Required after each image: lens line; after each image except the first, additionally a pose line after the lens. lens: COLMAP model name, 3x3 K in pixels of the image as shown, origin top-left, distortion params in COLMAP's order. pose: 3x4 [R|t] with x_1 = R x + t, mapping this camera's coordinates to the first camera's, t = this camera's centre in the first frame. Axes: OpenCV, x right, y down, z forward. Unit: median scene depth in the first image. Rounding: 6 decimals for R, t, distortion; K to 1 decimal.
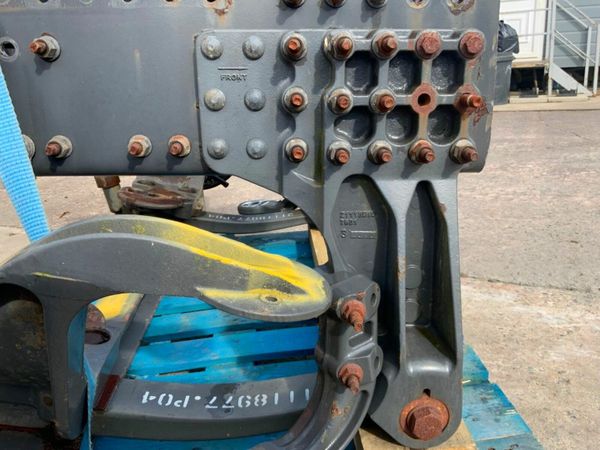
lens RADIAL K [[497.2, 0, 300.0], [0, 497.2, 225.0], [0, 0, 1]] dist [0.098821, -0.196684]
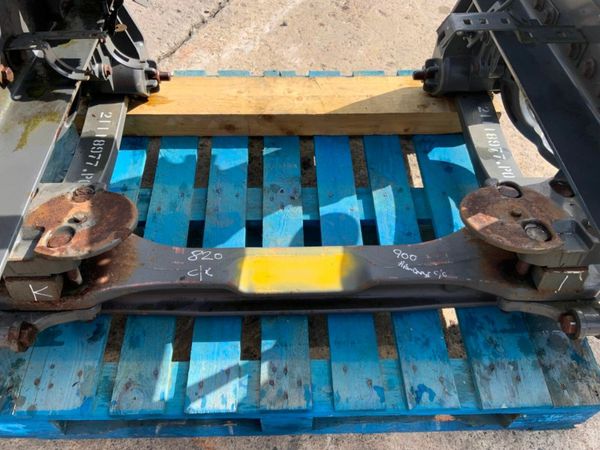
lens RADIAL K [[501.9, 0, 300.0], [0, 501.9, 225.0], [0, 0, 1]] dist [0.026164, -0.058614]
pose [[0.026562, -0.748910, 0.662139, -1.602459], [0.291265, 0.639431, 0.711543, -0.927827], [-0.956274, 0.173958, 0.235116, 1.466099]]
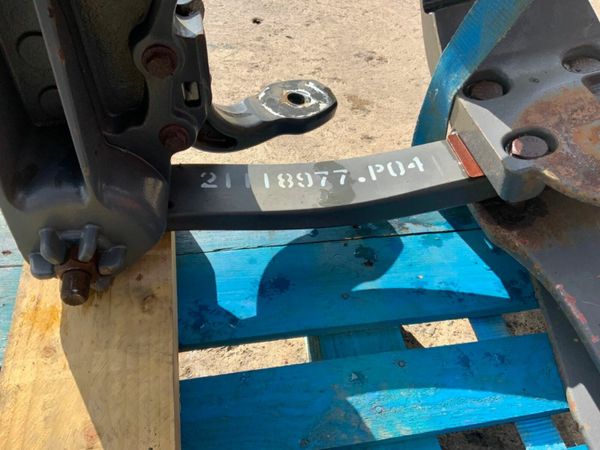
lens RADIAL K [[497.2, 0, 300.0], [0, 497.2, 225.0], [0, 0, 1]] dist [0.098821, -0.196684]
pose [[-0.991424, 0.073810, -0.107849, -0.009533], [-0.070365, 0.393929, 0.916444, -0.437668], [0.110127, 0.916173, -0.385356, 1.615323]]
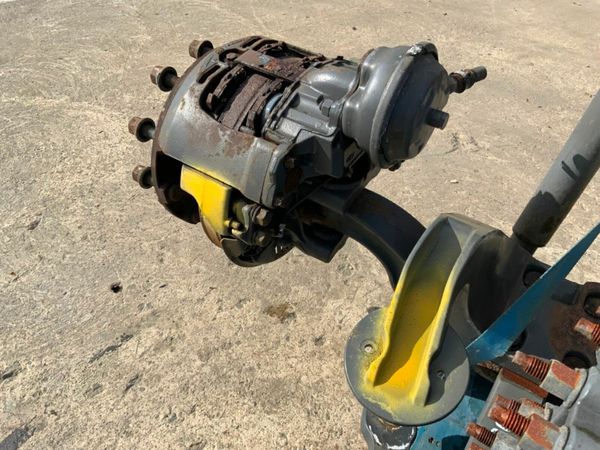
lens RADIAL K [[497.2, 0, 300.0], [0, 497.2, 225.0], [0, 0, 1]] dist [0.098821, -0.196684]
pose [[-0.609273, 0.553759, -0.567571, 0.468361], [-0.260867, 0.535945, 0.802939, -0.785542], [0.748822, 0.637270, -0.182079, 0.669257]]
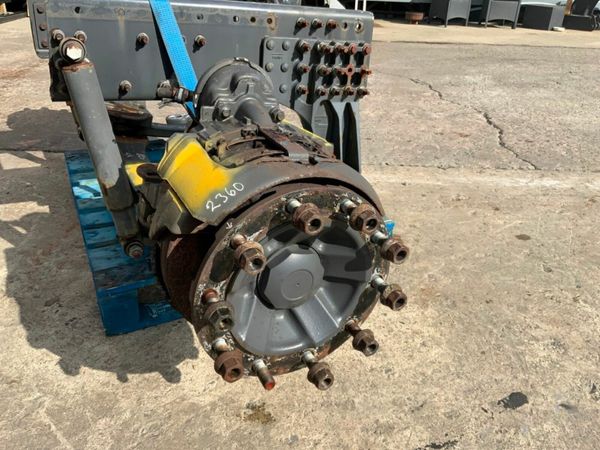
lens RADIAL K [[501.9, 0, 300.0], [0, 501.9, 225.0], [0, 0, 1]] dist [0.026164, -0.058614]
pose [[0.910760, -0.096952, 0.401393, -1.056491], [0.030926, 0.985332, 0.167824, 0.089481], [-0.411776, -0.140434, 0.900399, -1.284508]]
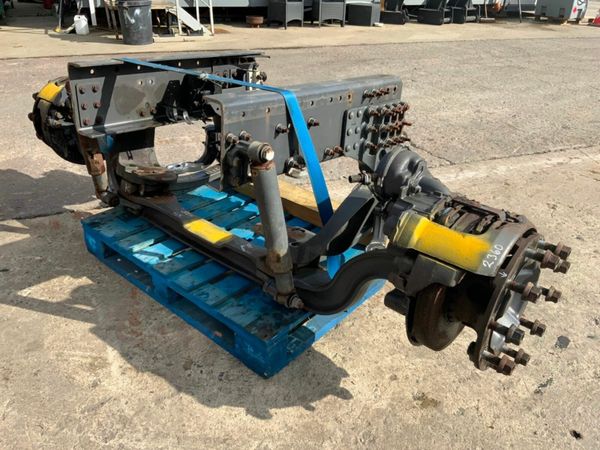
lens RADIAL K [[497.2, 0, 300.0], [0, 497.2, 225.0], [0, 0, 1]] dist [0.098821, -0.196684]
pose [[0.696072, -0.257392, 0.670248, -2.454009], [0.146002, 0.964770, 0.218868, -0.405527], [-0.702970, -0.054490, 0.709129, -0.886192]]
